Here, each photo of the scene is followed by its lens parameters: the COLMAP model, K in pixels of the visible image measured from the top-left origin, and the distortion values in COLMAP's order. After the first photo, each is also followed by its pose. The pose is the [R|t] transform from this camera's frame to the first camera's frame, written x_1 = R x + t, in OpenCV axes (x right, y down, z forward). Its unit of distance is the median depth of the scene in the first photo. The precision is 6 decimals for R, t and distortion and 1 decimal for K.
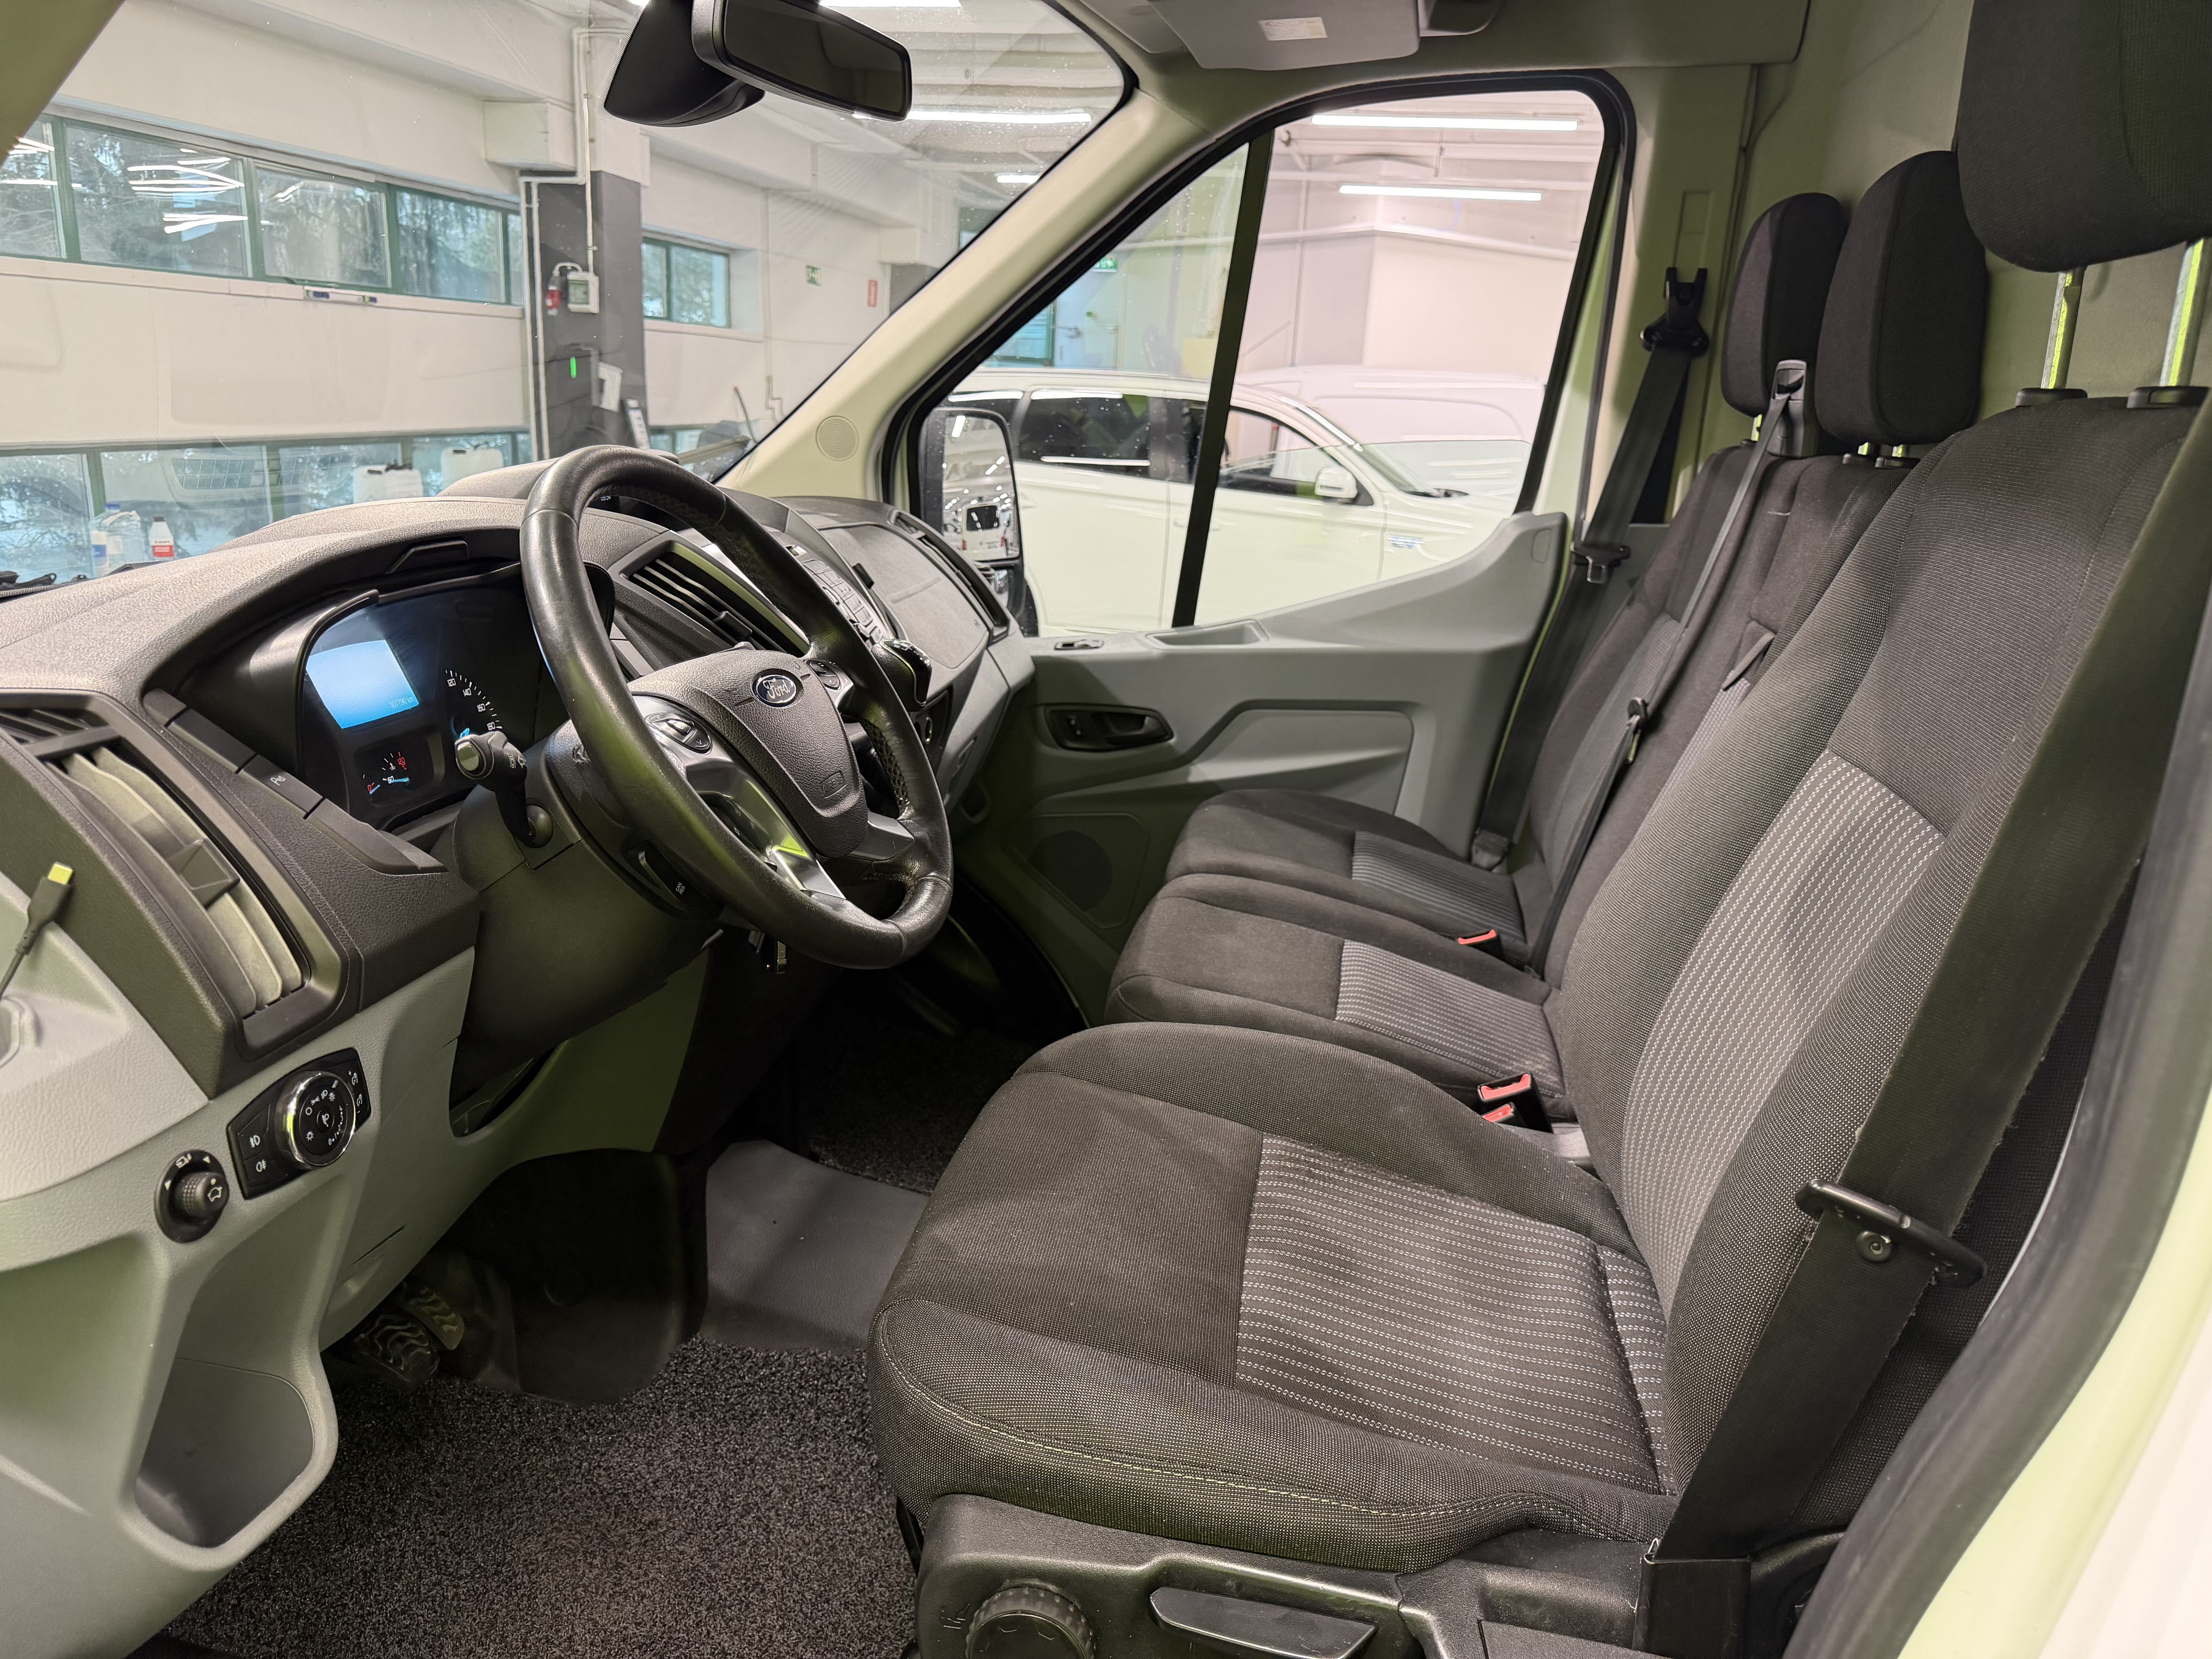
lens RADIAL K [[1550.5, 0, 1110.1], [0, 1550.5, 896.4], [0, 0, 1]] dist [0.081669, -0.168194]
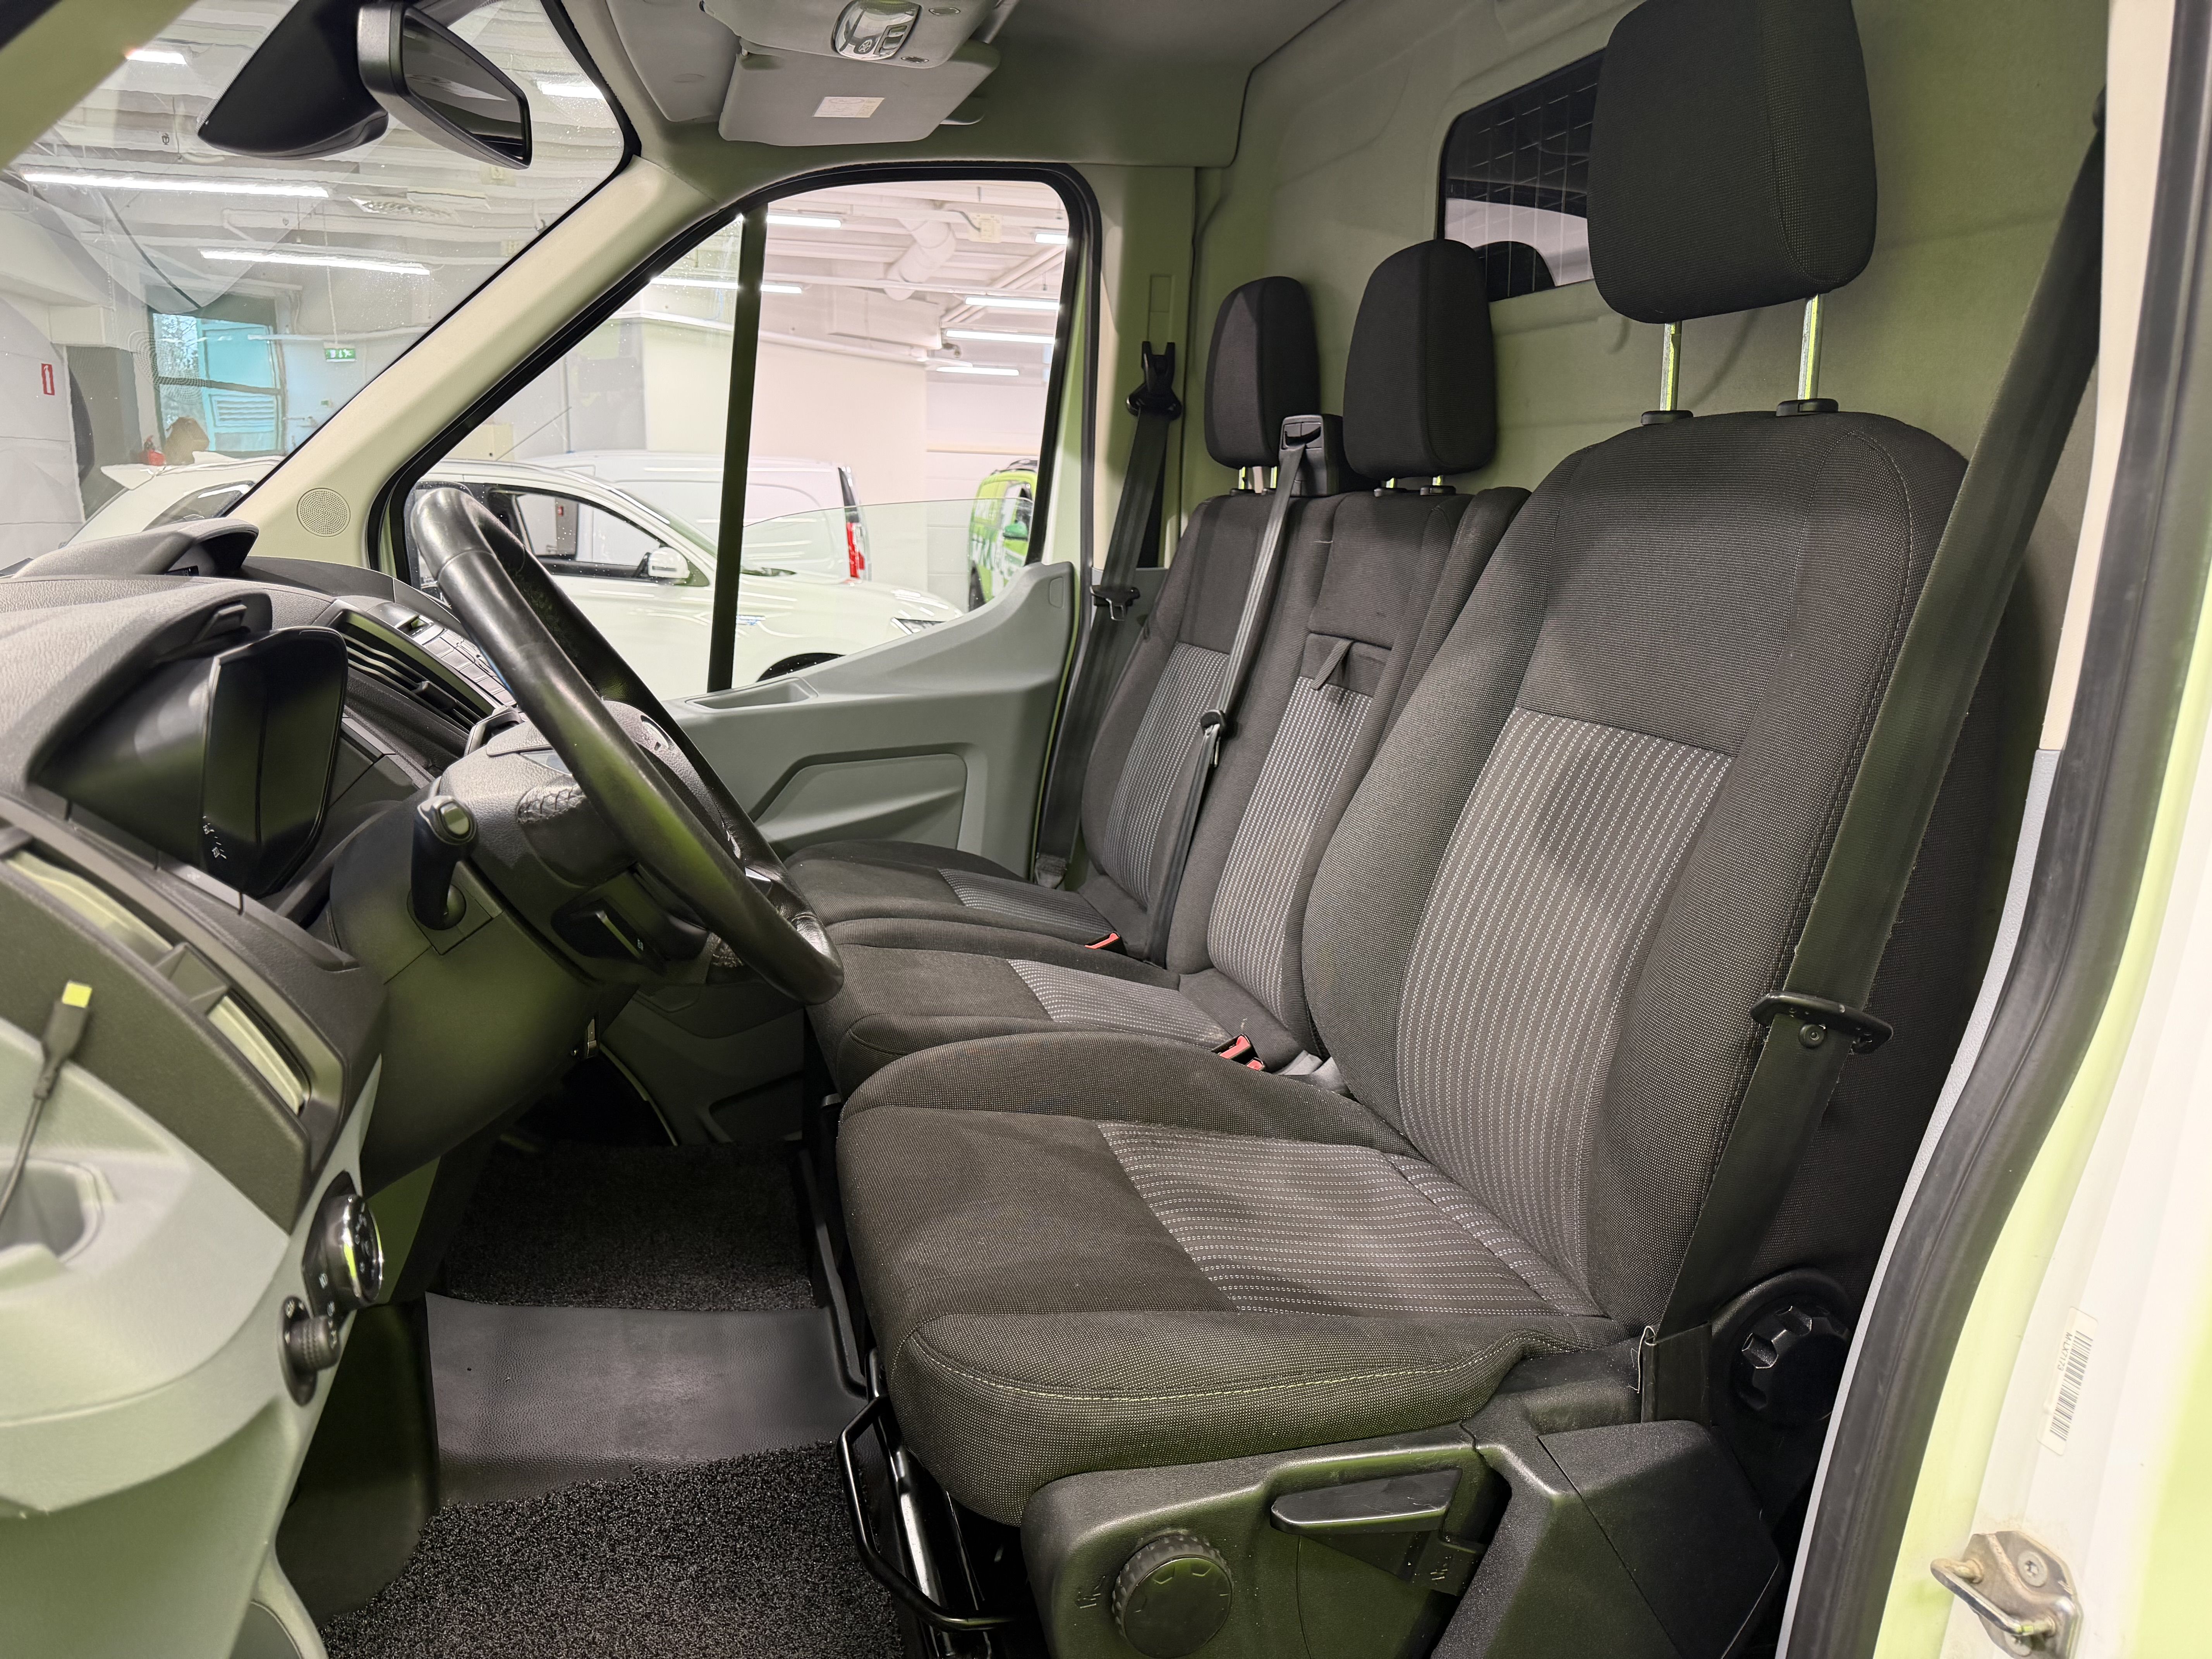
lens RADIAL K [[1545.0, 0, 1096.0], [0, 1545.0, 893.9], [0, 0, 1]] dist [0.124743, -0.273620]
pose [[0.895706, -0.133507, 0.424131, -0.224550], [0.156285, 0.987525, -0.019201, 0.013563], [-0.416277, 0.083484, 0.905397, 0.016584]]
